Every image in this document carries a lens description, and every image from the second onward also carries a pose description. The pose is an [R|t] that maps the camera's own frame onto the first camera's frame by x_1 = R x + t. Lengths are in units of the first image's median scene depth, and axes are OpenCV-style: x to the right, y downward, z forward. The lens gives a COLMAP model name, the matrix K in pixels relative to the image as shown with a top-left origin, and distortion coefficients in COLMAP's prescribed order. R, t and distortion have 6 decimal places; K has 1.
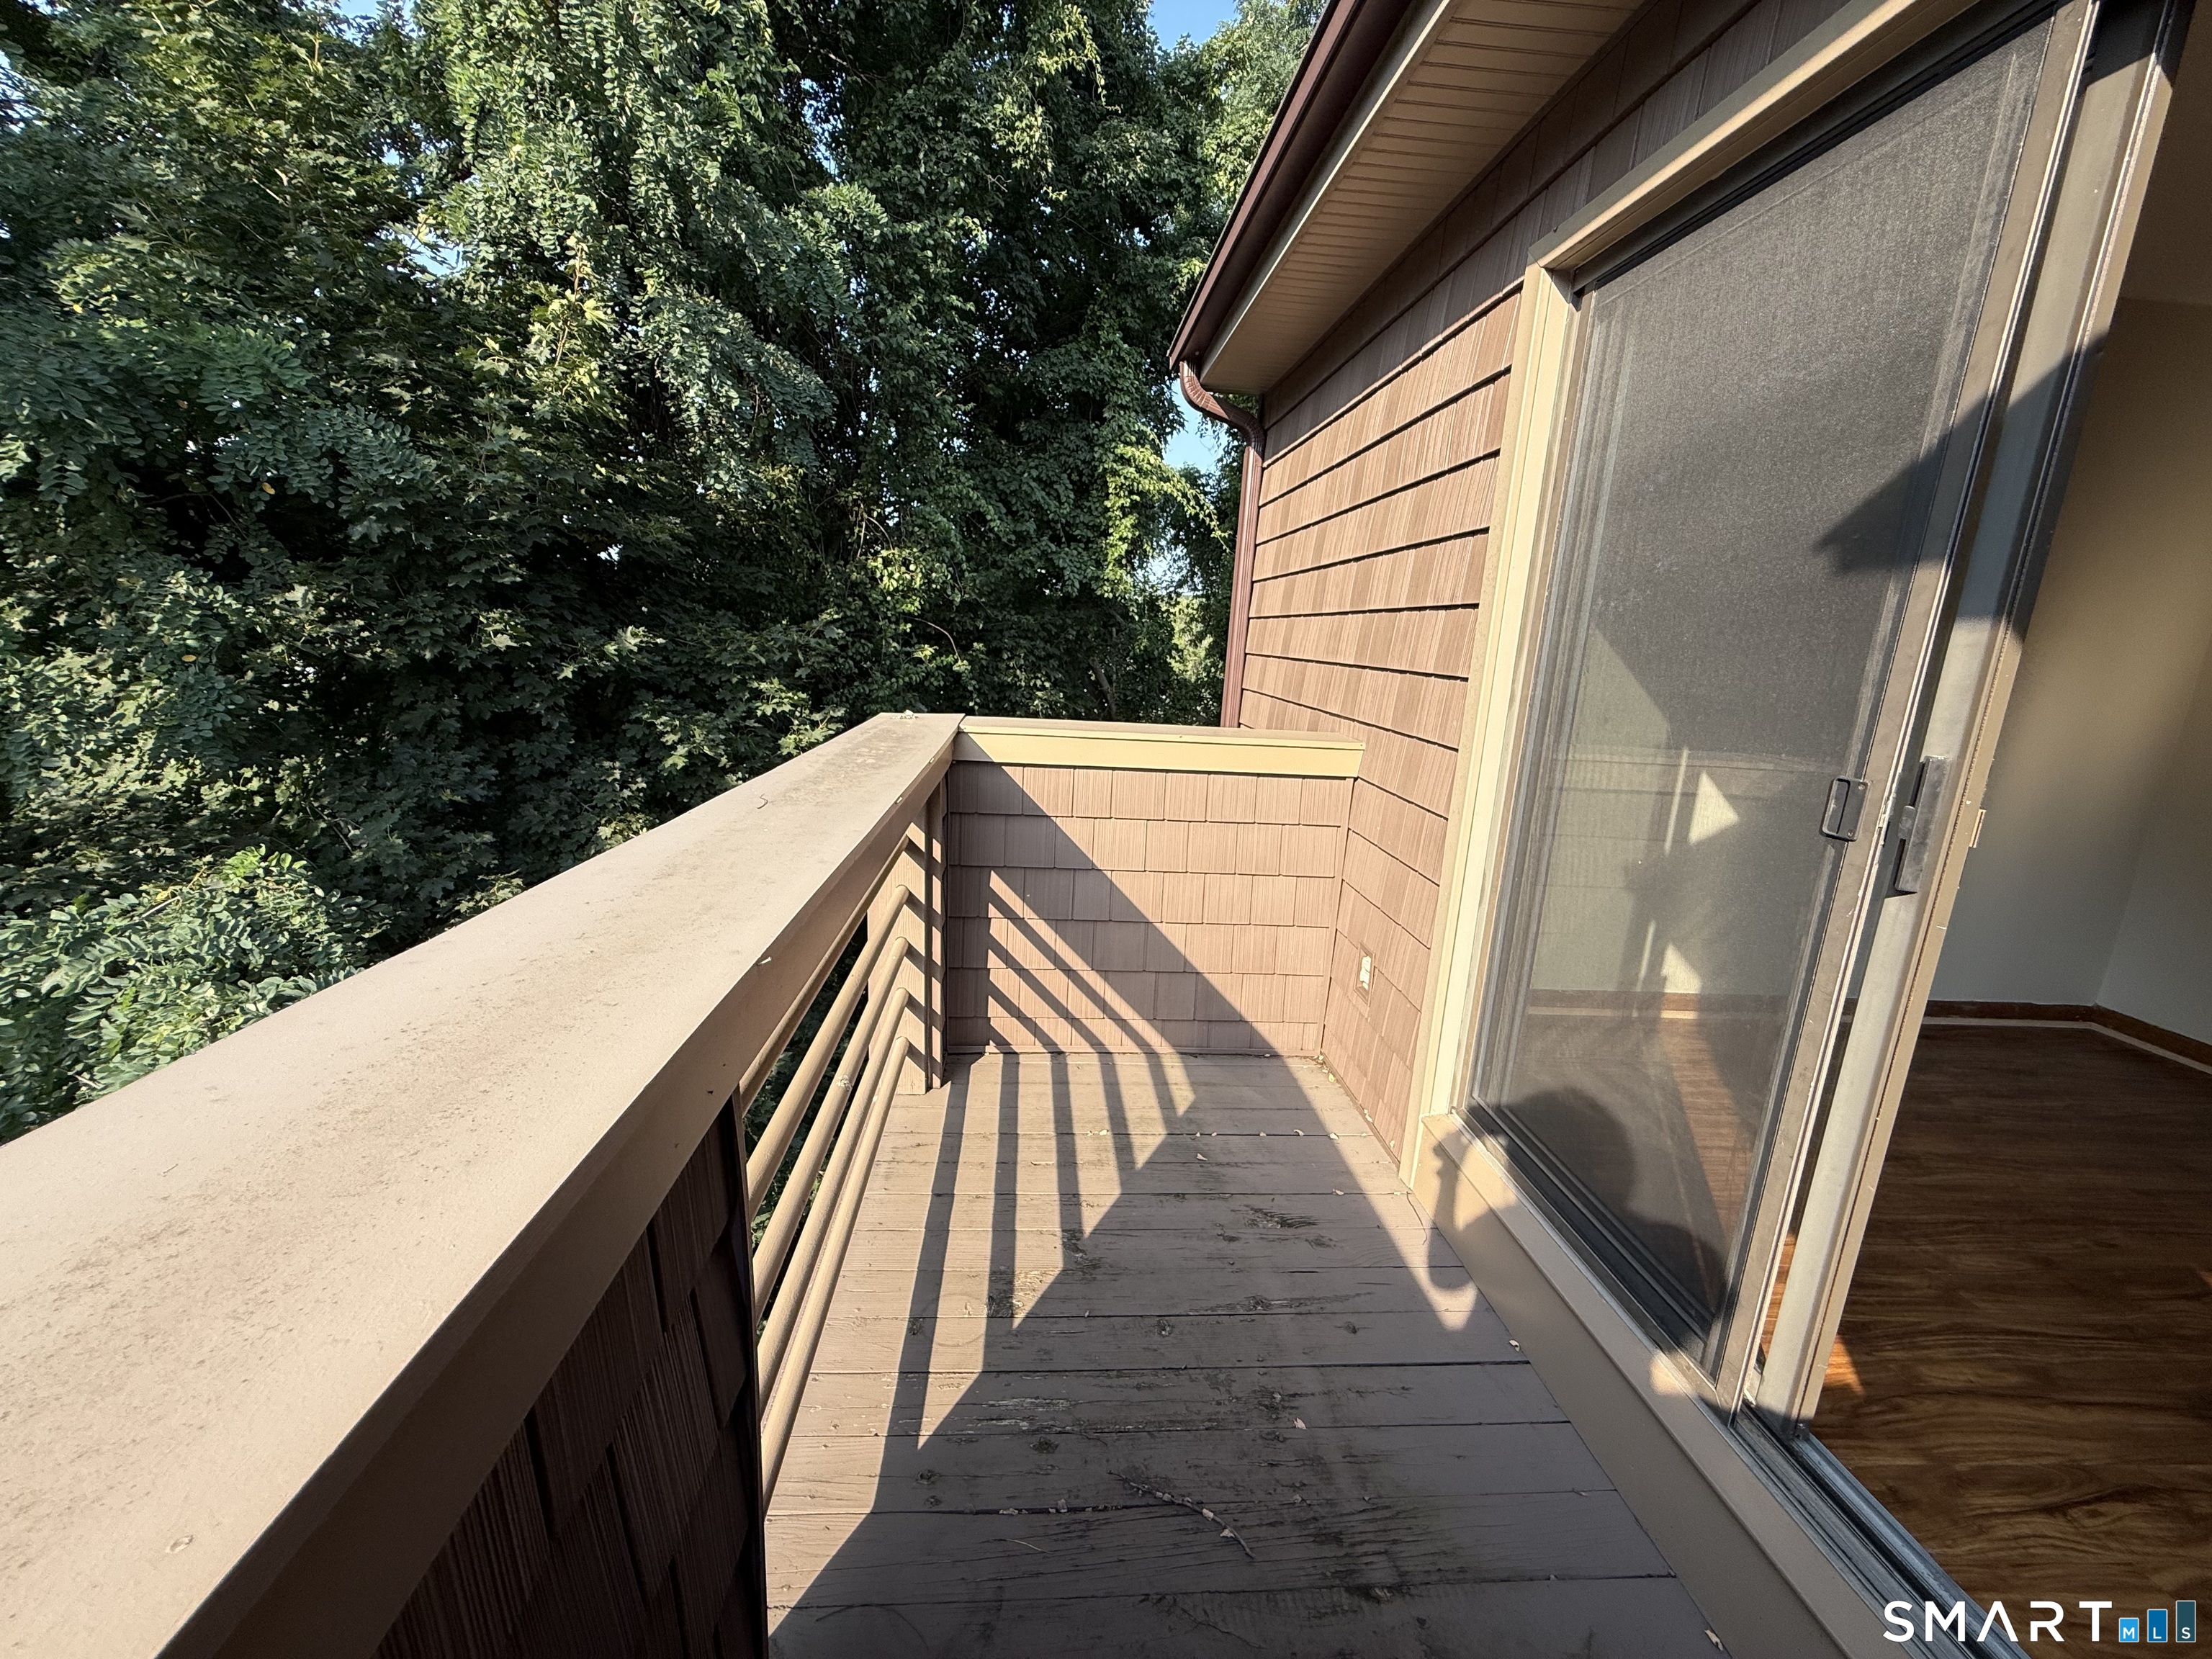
lens RADIAL K [[888.2, 0, 1101.9], [0, 888.2, 833.4], [0, 0, 1]] dist [0.004759, 0.000540]
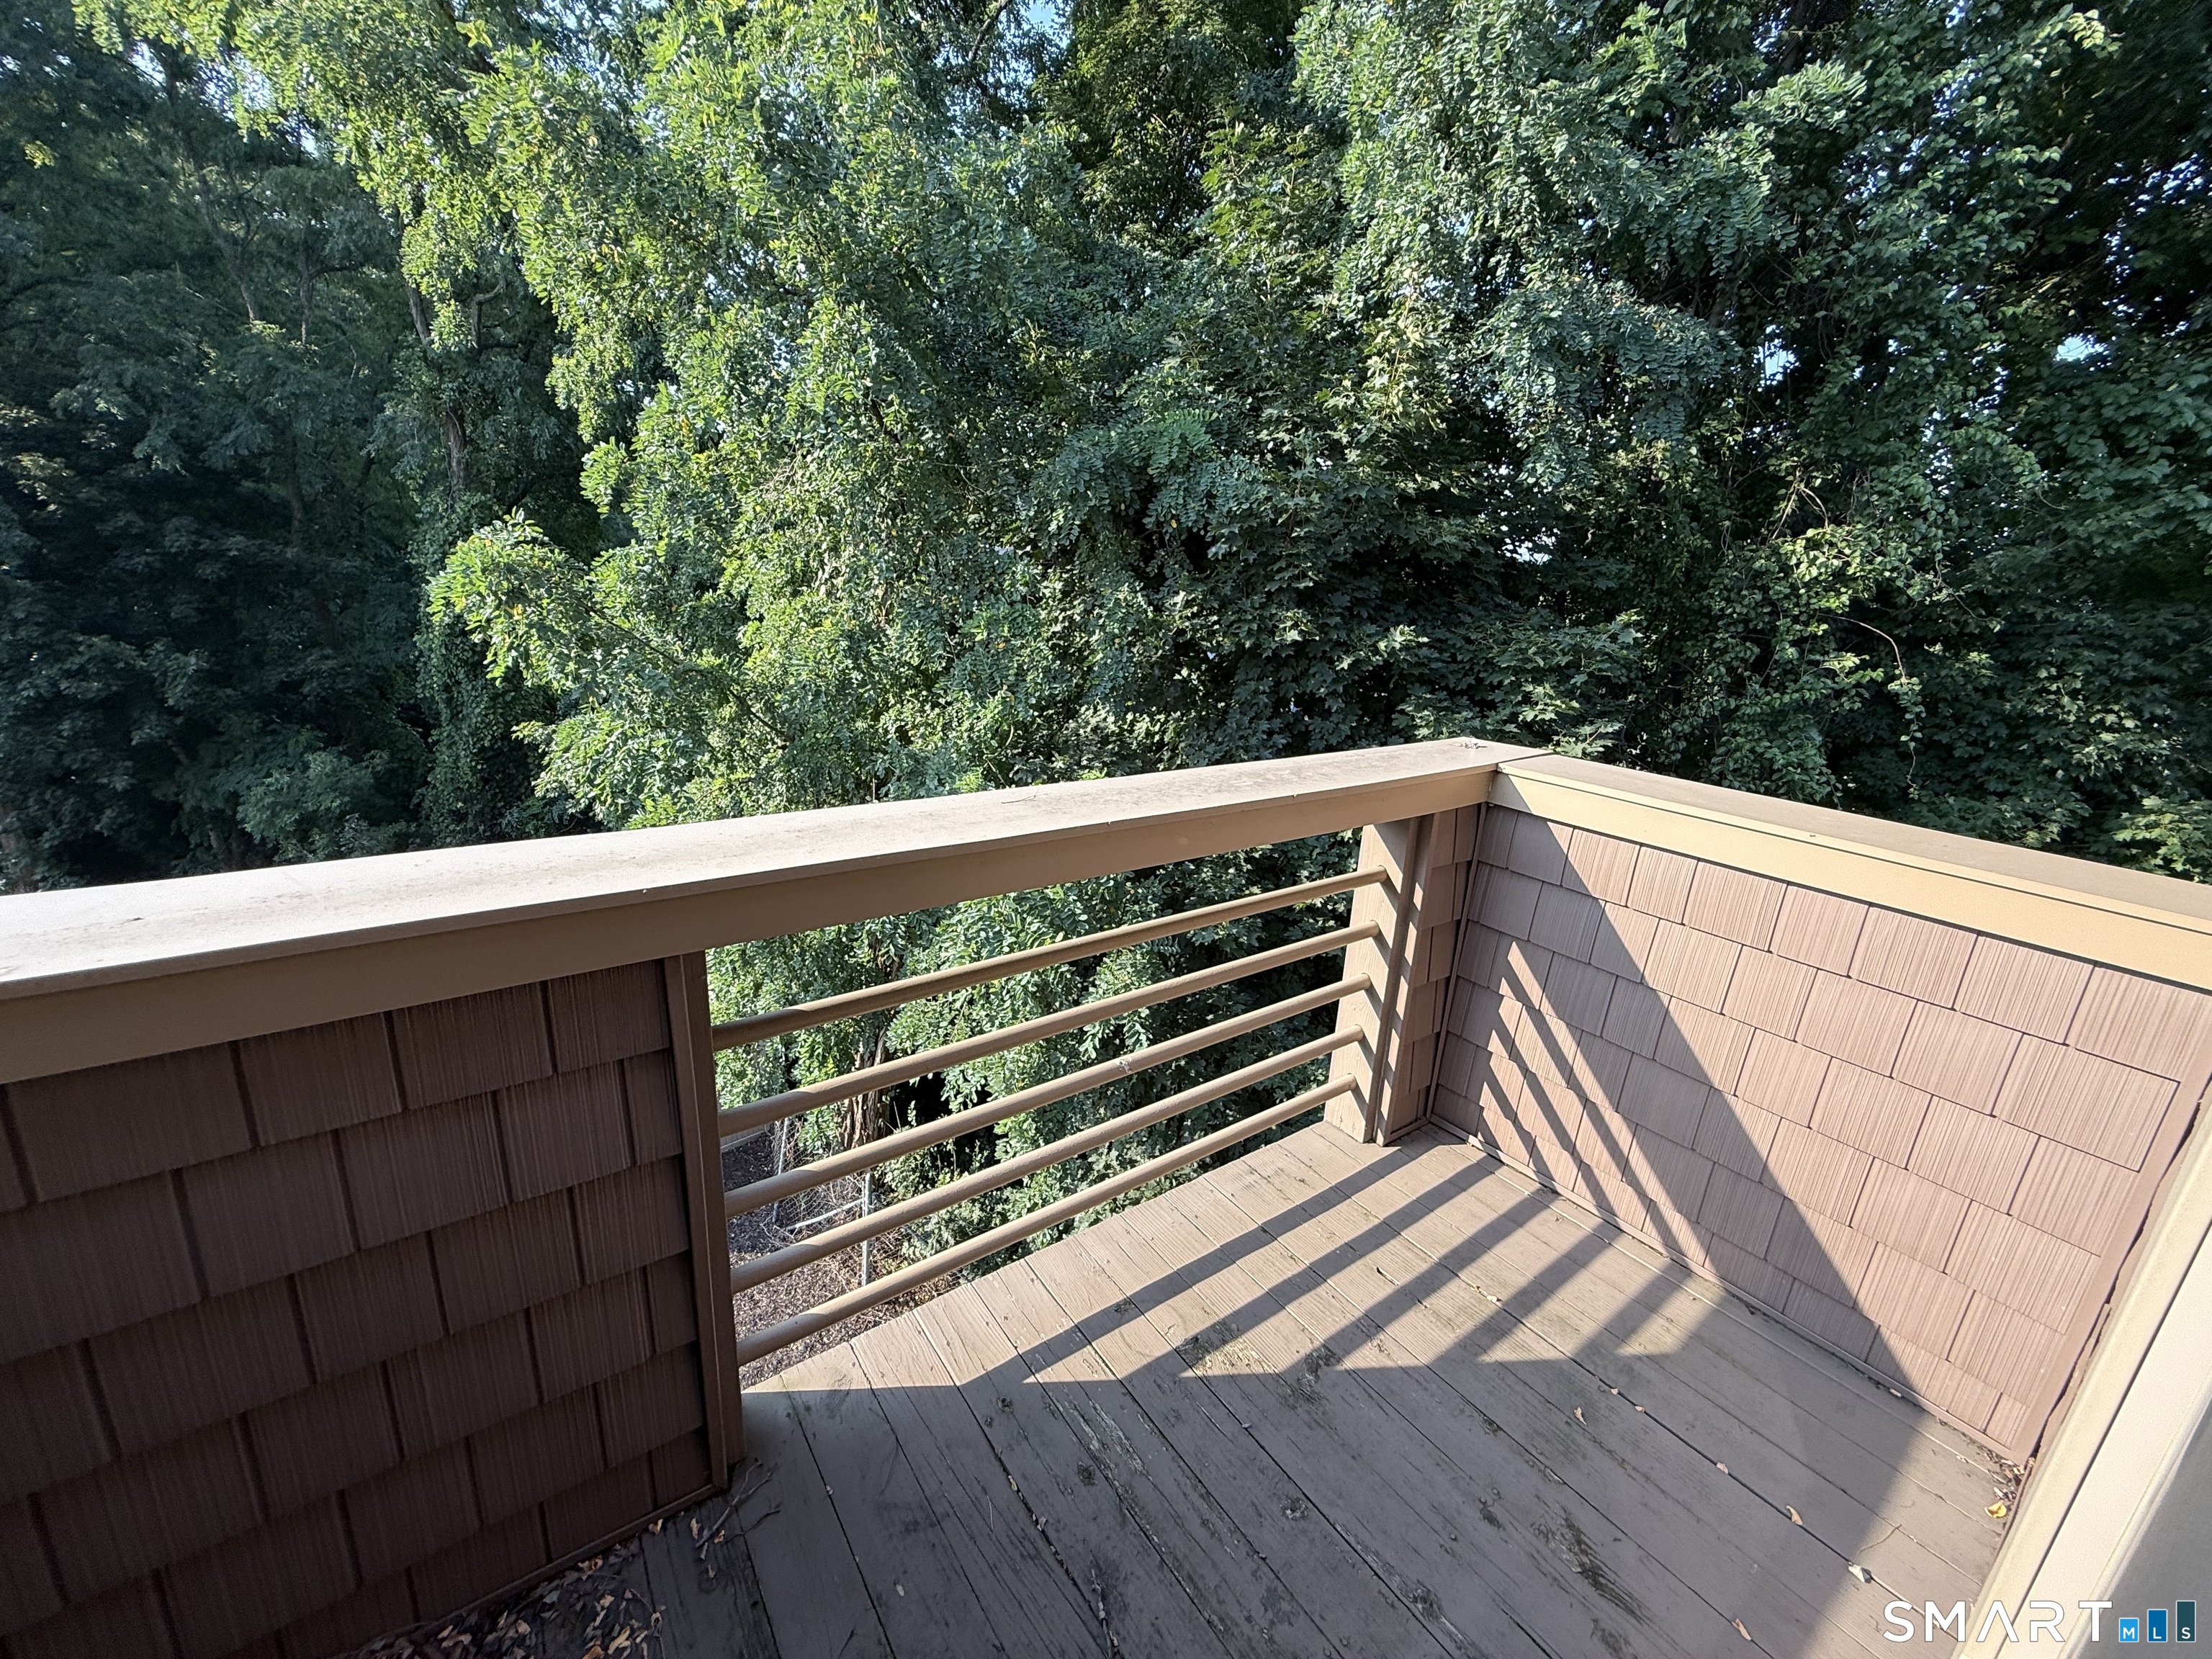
lens RADIAL K [[888.2, 0, 1101.9], [0, 888.2, 833.4], [0, 0, 1]] dist [0.004759, 0.000540]
pose [[0.523291, 0.224042, -0.822175, 0.322210], [-0.208615, 0.969142, 0.131313, -0.081086], [0.826224, 0.102804, 0.553882, 0.198322]]
